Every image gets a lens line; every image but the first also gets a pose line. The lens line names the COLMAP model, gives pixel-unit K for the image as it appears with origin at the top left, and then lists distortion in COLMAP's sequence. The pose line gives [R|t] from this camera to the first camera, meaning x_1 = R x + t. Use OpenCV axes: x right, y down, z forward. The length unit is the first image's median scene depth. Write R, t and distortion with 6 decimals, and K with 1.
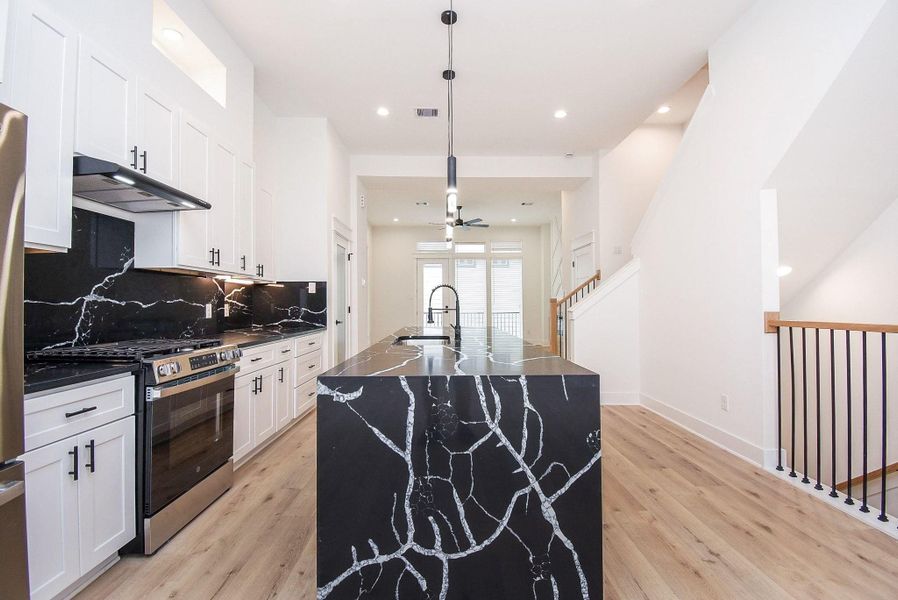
lens RADIAL K [[405.3, 0, 448.8], [0, 405.3, 297.4], [0, 0, 1]] dist [0.019264, -0.024649]
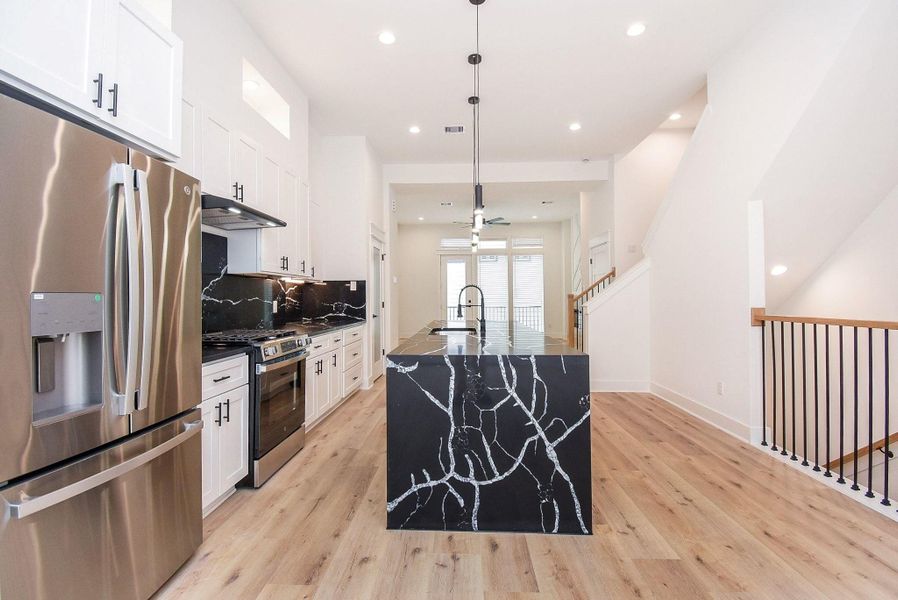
lens RADIAL K [[410.4, 0, 442.4], [0, 410.4, 292.7], [0, 0, 1]] dist [0.020895, -0.025310]
pose [[0.997719, -0.002893, -0.067440, -0.014861], [0.003219, 0.999984, 0.004737, -0.014638], [0.067425, -0.004943, 0.997712, -0.210499]]
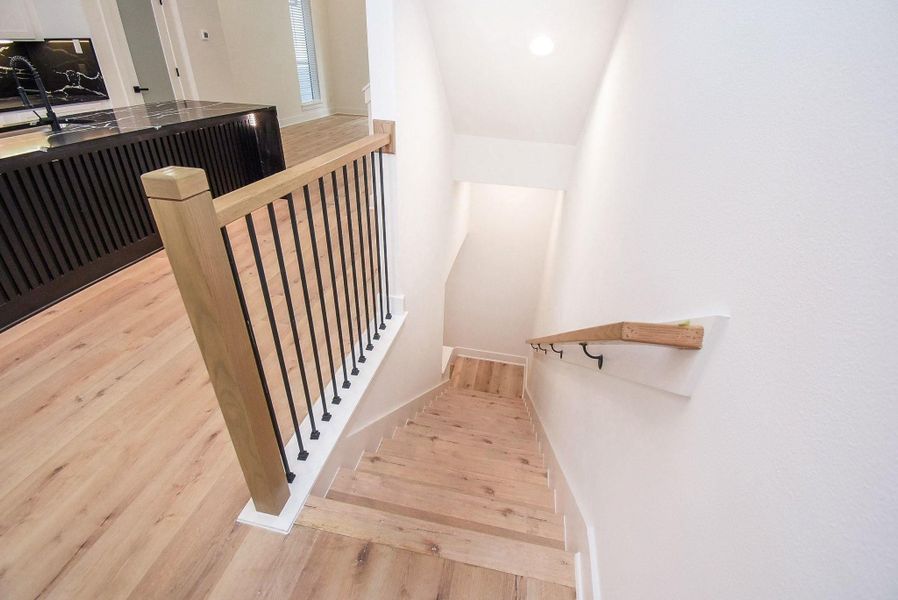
lens RADIAL K [[419.9, 0, 440.5], [0, 419.9, 288.0], [0, 0, 1]] dist [0.001737, -0.013379]
pose [[0.973634, 0.137741, -0.181837, 1.003205], [-0.027535, 0.862256, 0.505723, -0.073097], [0.226449, -0.487382, 0.843315, 0.288417]]
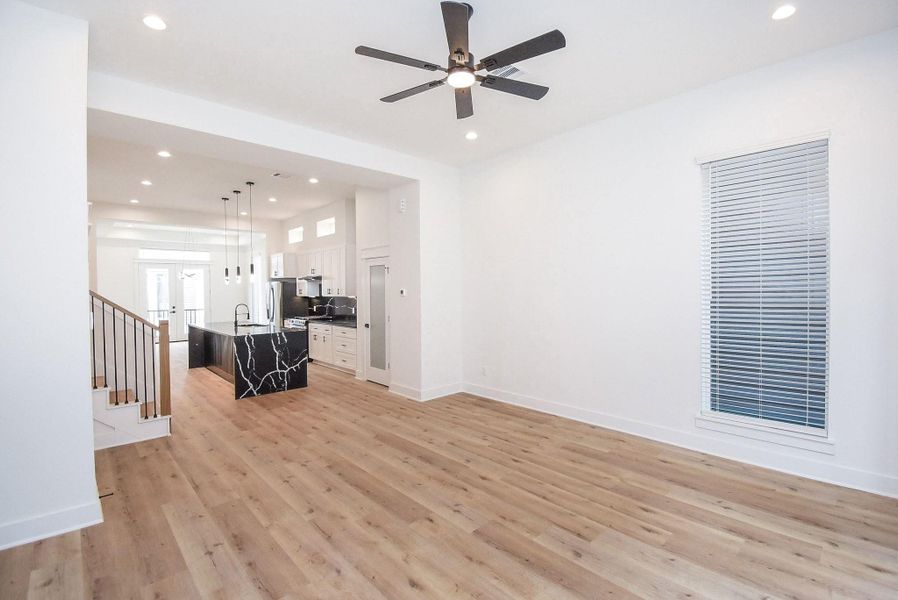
lens RADIAL K [[402.1, 0, 450.2], [0, 402.1, 296.6], [0, 0, 1]] dist [0.016855, -0.022409]
pose [[-0.738252, 0.023081, -0.674130, 0.702238], [0.024308, 0.999676, 0.007607, -0.063963], [0.674087, -0.010771, -0.738573, 3.660855]]
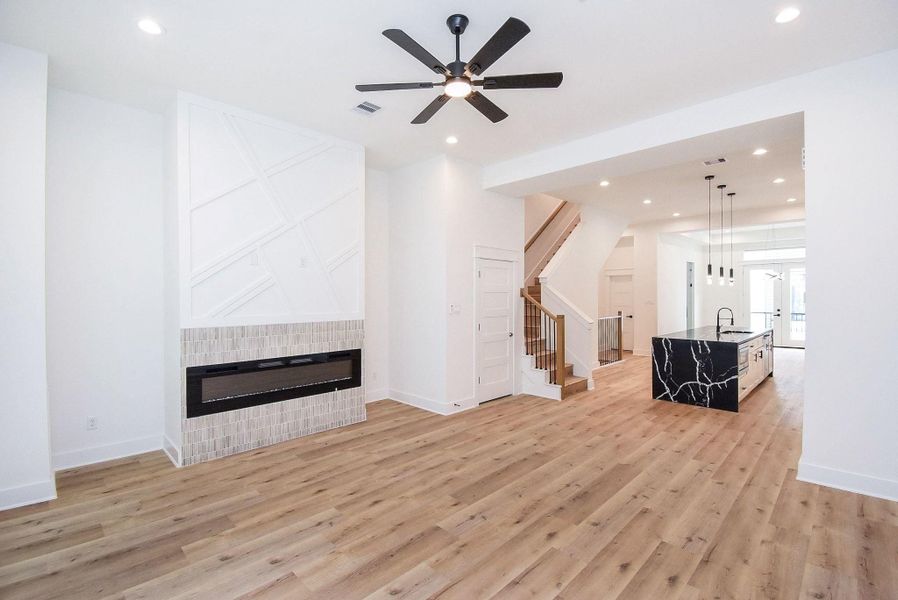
lens RADIAL K [[405.3, 0, 448.8], [0, 405.3, 297.4], [0, 0, 1]] dist [0.019264, -0.024649]
pose [[-0.698282, 0.003862, 0.715812, -0.556940], [-0.005044, 0.999934, -0.010315, -0.056830], [-0.715805, -0.010813, -0.698217, 3.675147]]
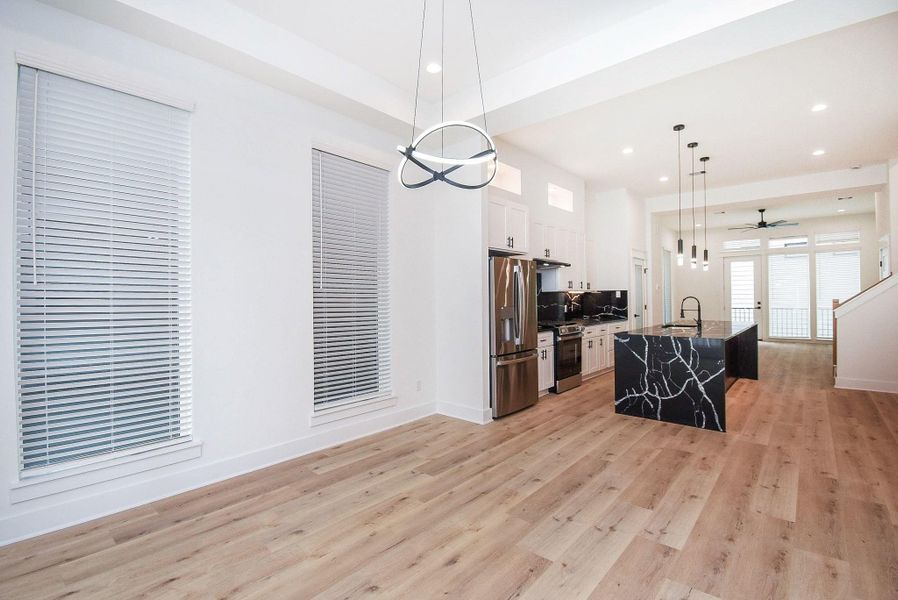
lens RADIAL K [[408.6, 0, 450.0], [0, 408.6, 295.9], [0, 0, 1]] dist [0.021201, -0.026528]
pose [[0.741840, -0.007272, -0.670538, 0.417983], [0.018684, 0.999777, 0.009828, -0.071996], [0.670317, -0.019819, 0.741810, -1.063790]]
